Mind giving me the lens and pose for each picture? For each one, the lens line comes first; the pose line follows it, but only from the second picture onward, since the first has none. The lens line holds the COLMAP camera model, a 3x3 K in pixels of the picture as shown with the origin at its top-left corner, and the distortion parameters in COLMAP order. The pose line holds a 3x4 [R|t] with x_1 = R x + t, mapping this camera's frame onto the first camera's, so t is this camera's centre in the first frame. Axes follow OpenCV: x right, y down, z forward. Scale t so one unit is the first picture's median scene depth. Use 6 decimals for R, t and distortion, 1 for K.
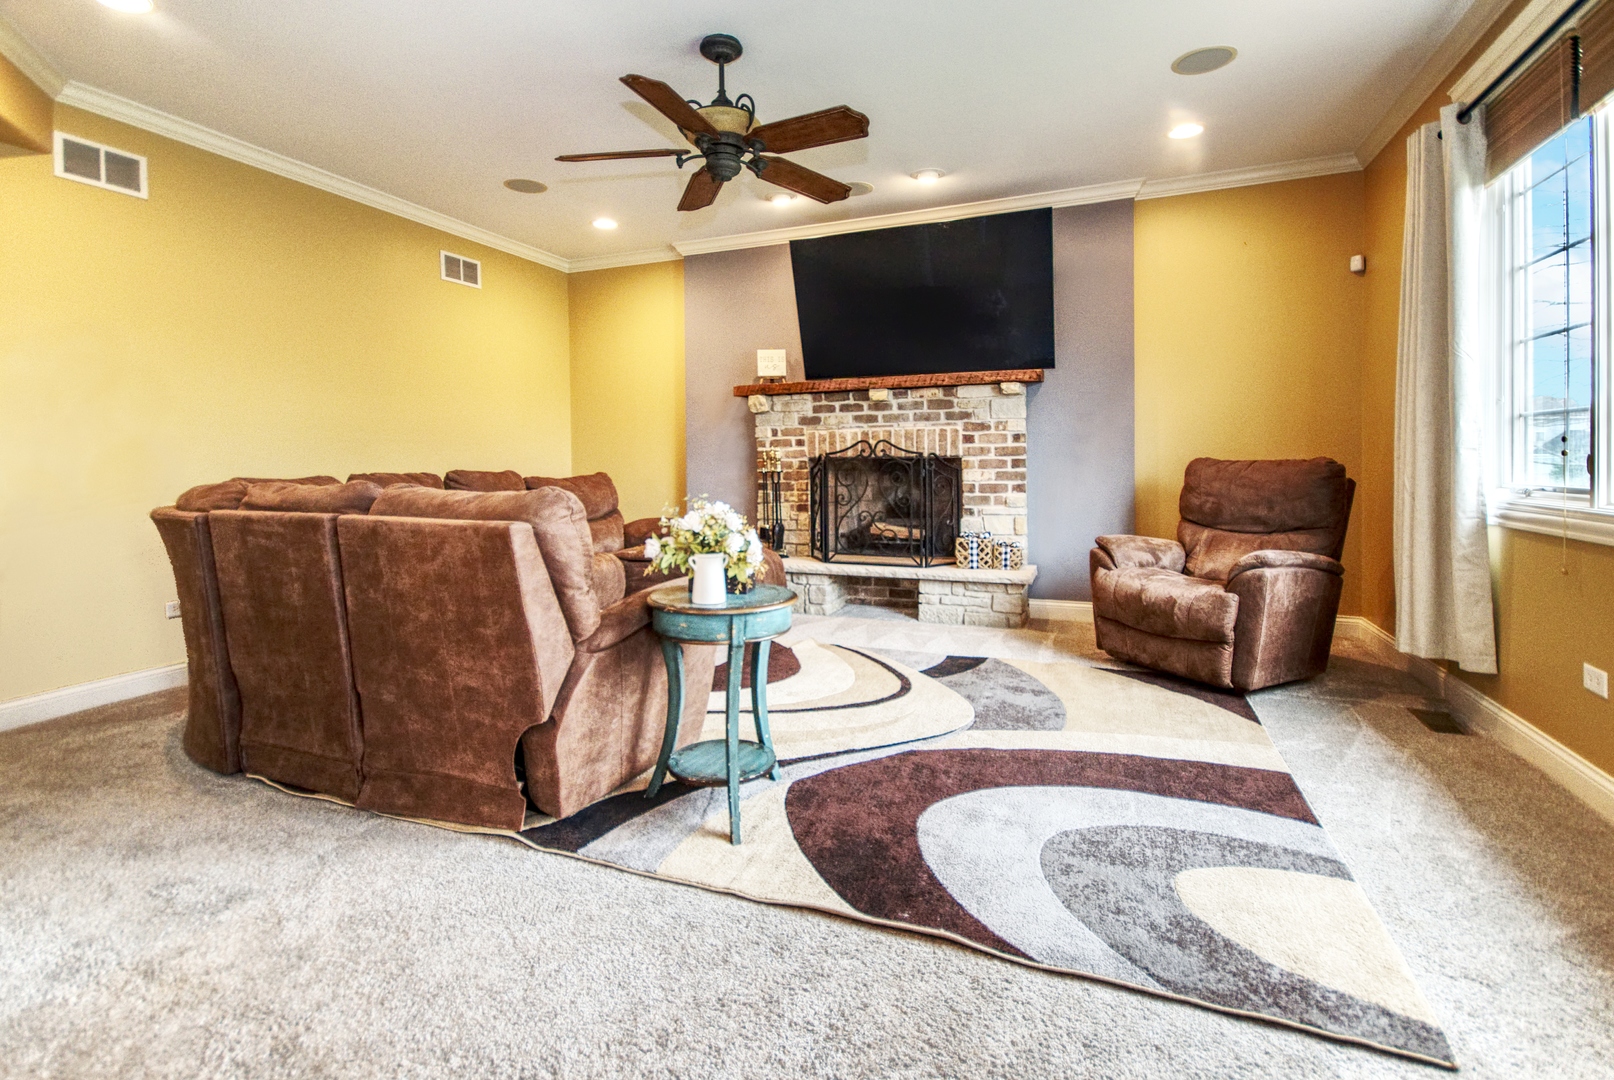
lens RADIAL K [[753.8, 0, 810.3], [0, 753.8, 478.9], [0, 0, 1]] dist [0.025958, -0.000053]
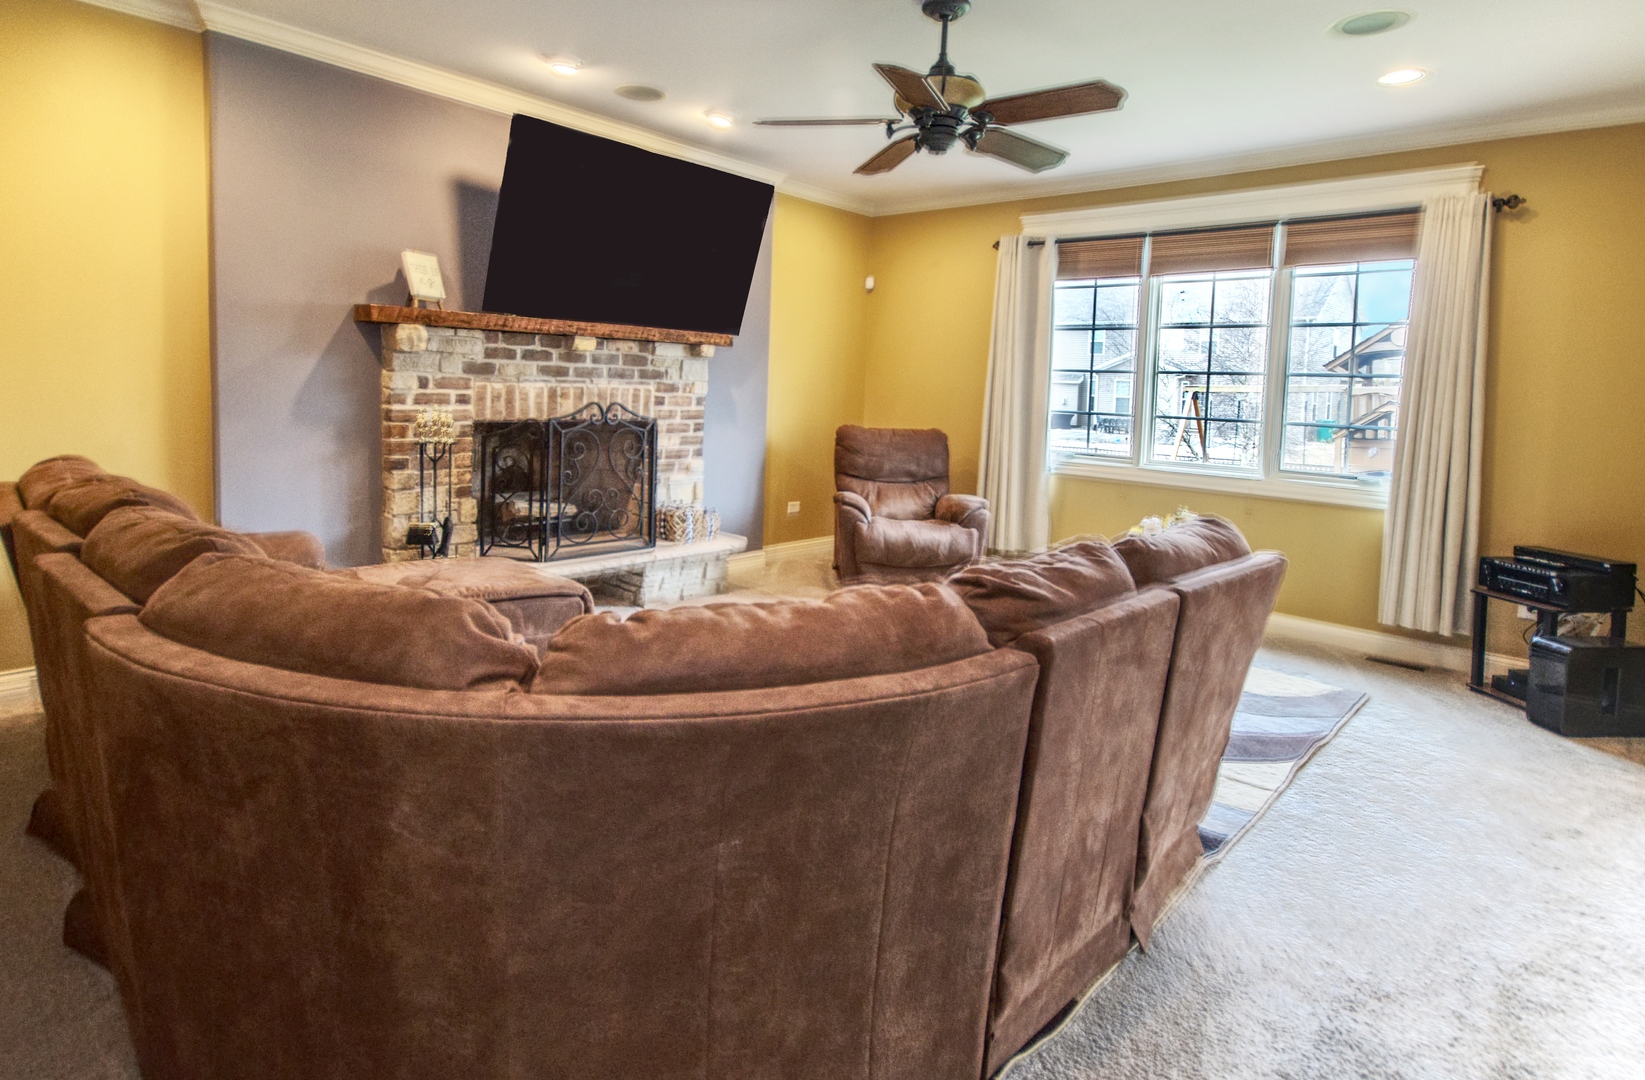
lens RADIAL K [[902.4, 0, 817.6], [0, 902.4, 470.0], [0, 0, 1]] dist [0.045158, 0.000328]
pose [[0.341277, -0.070109, 0.937345, -0.734416], [-0.016034, 0.996635, 0.080382, -0.059369], [-0.939826, -0.042461, 0.339004, 0.437377]]
